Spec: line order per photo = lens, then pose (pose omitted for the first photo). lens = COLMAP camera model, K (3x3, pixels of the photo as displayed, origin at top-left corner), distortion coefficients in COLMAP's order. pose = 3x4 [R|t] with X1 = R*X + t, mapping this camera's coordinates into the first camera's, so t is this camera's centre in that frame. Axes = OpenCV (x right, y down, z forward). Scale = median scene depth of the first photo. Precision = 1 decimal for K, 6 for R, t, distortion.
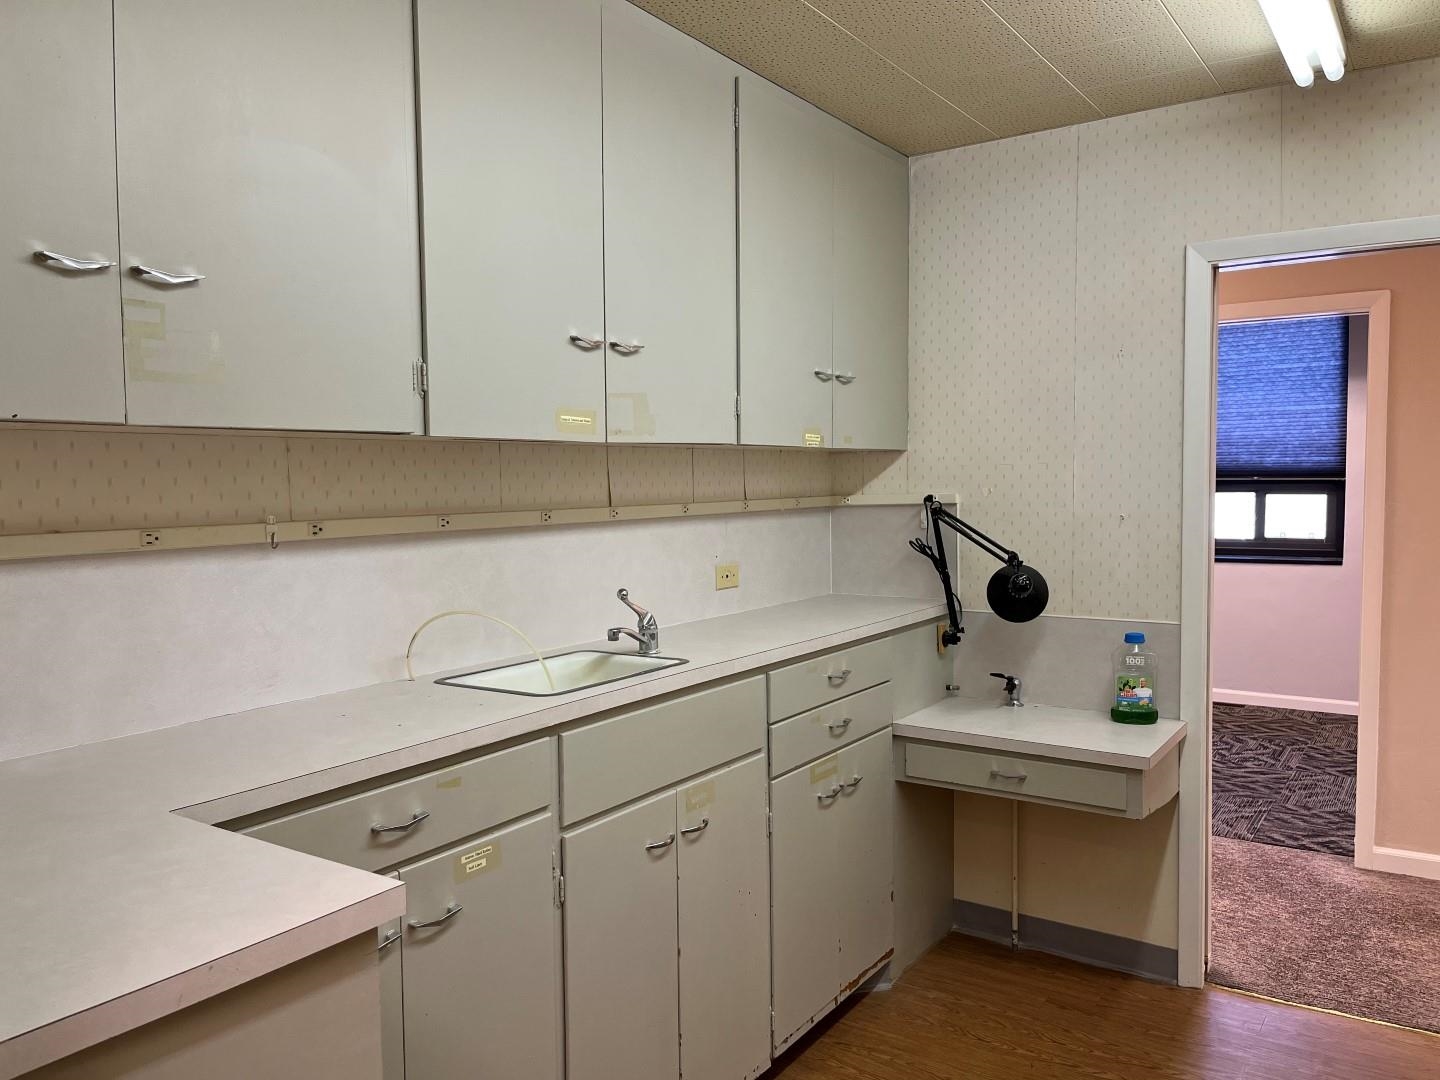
lens RADIAL K [[1089.3, 0, 714.4], [0, 1089.3, 543.4], [0, 0, 1]] dist [0.092789, -0.133129]
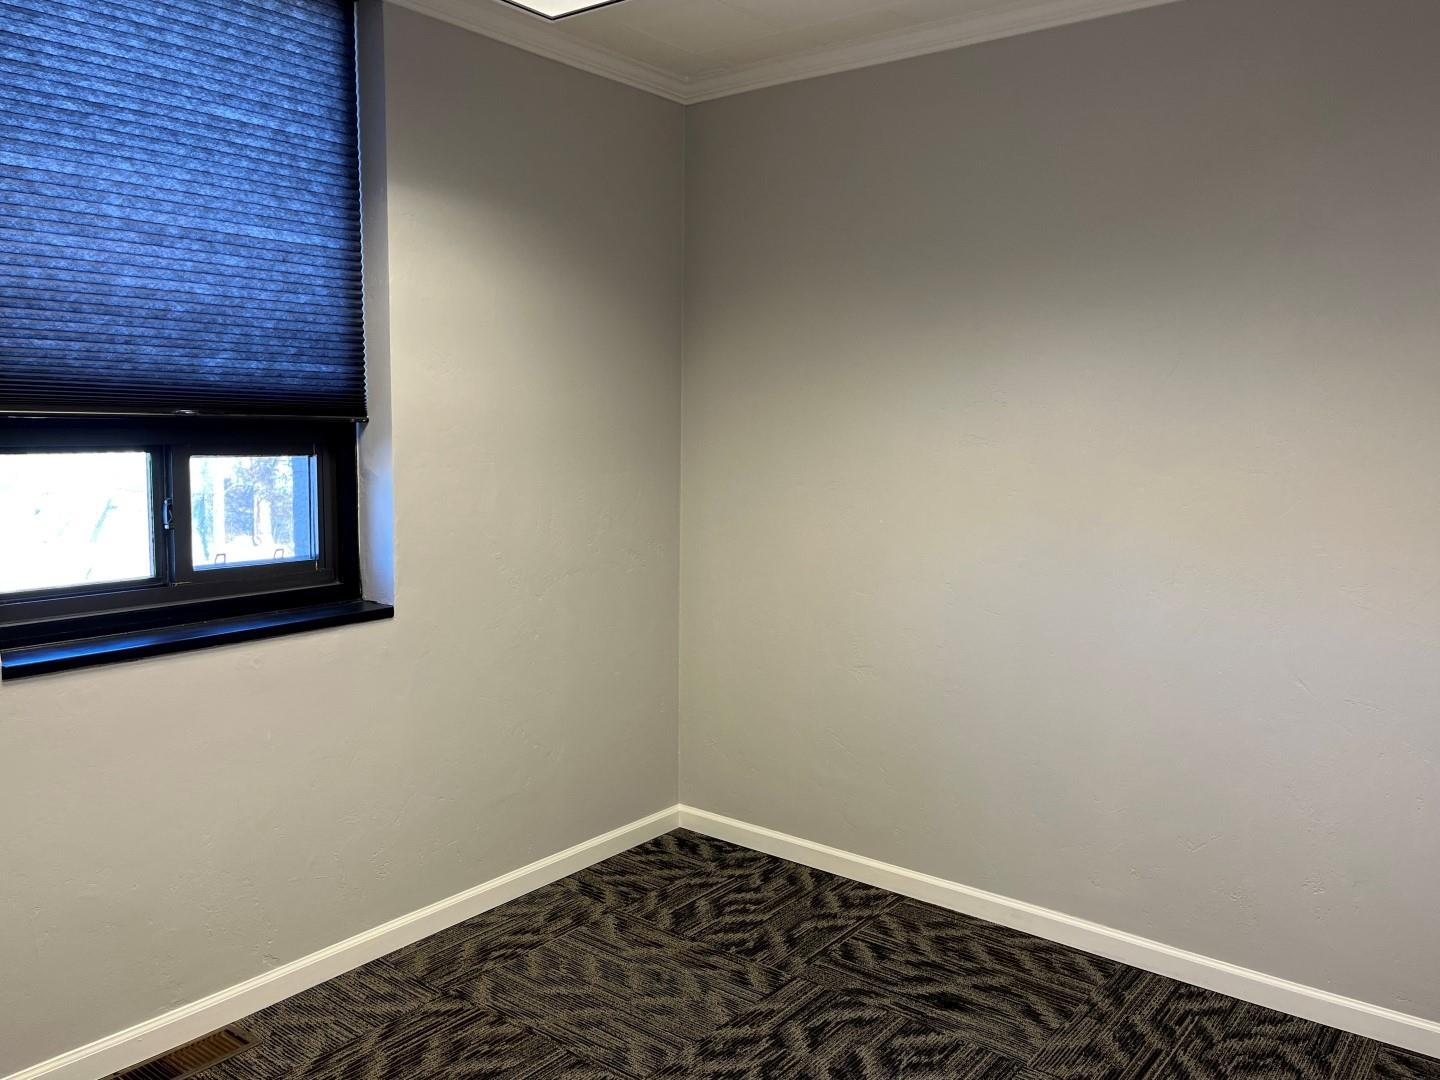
lens RADIAL K [[1089.3, 0, 714.4], [0, 1089.3, 543.4], [0, 0, 1]] dist [0.092789, -0.133129]
pose [[0.079550, -0.100540, 0.991748, 0.141232], [0.050699, 0.994021, 0.096704, -0.043401], [-0.995541, 0.042588, 0.084172, 0.813085]]
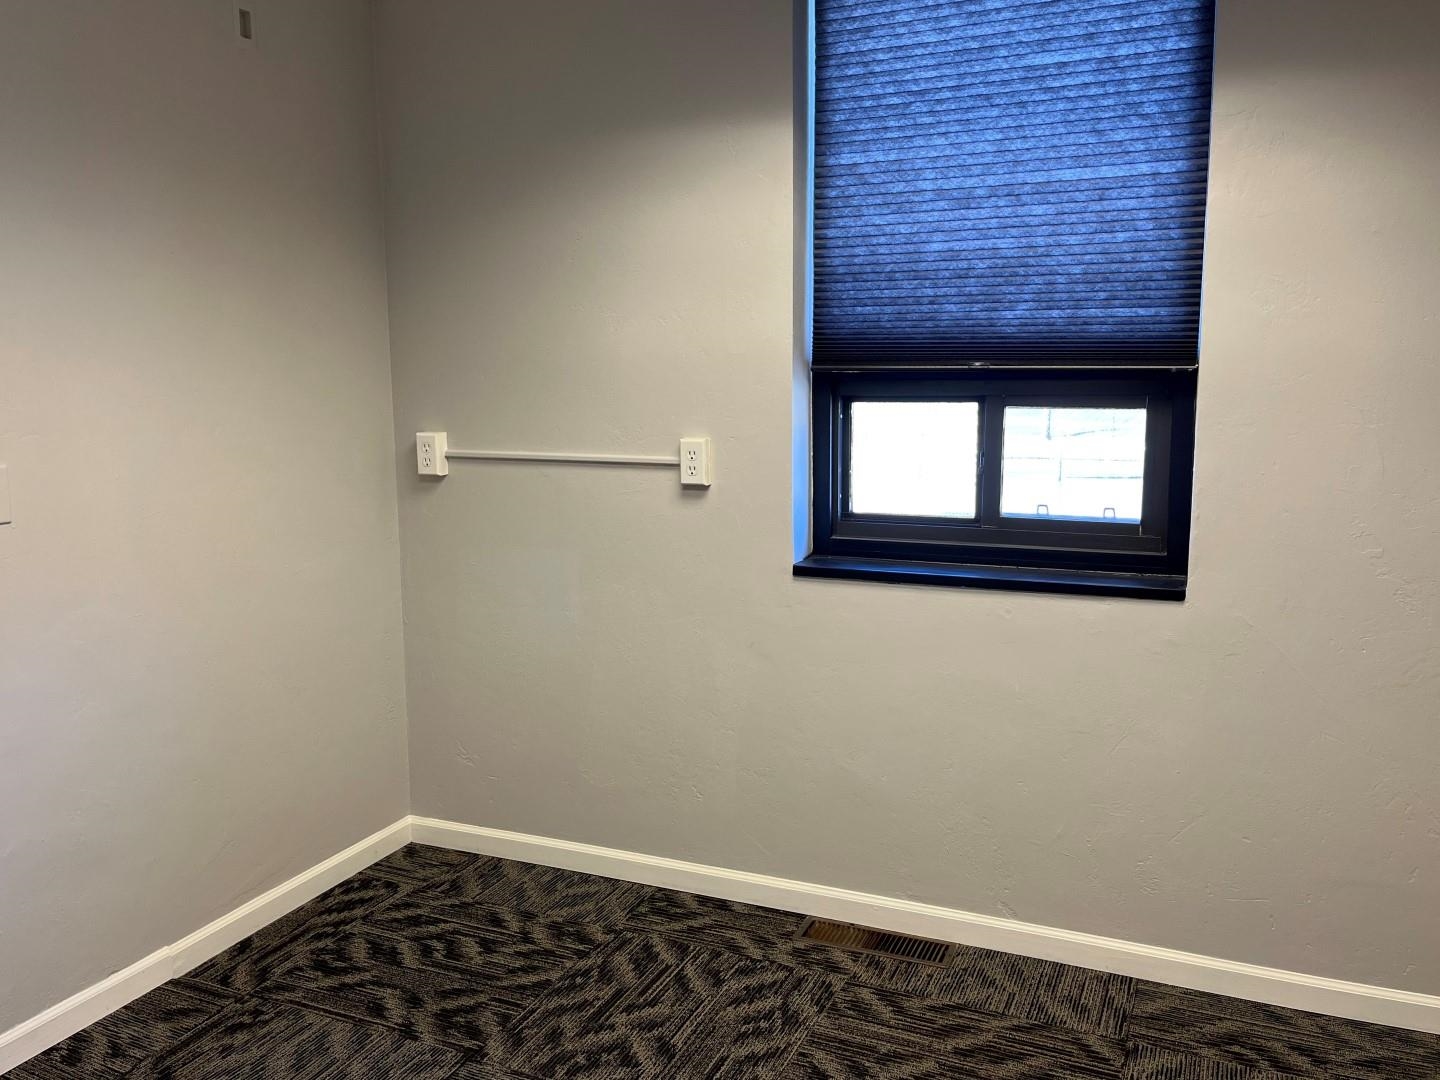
lens RADIAL K [[1161.6, 0, 720.0], [0, 1161.6, 540.0], [0, 0, 1]] dist [0.006310, -0.001345]
pose [[0.983812, -0.024732, 0.177491, 0.334597], [0.009726, 0.996340, 0.084924, -0.034152], [-0.178941, -0.081822, 0.980451, 0.627088]]
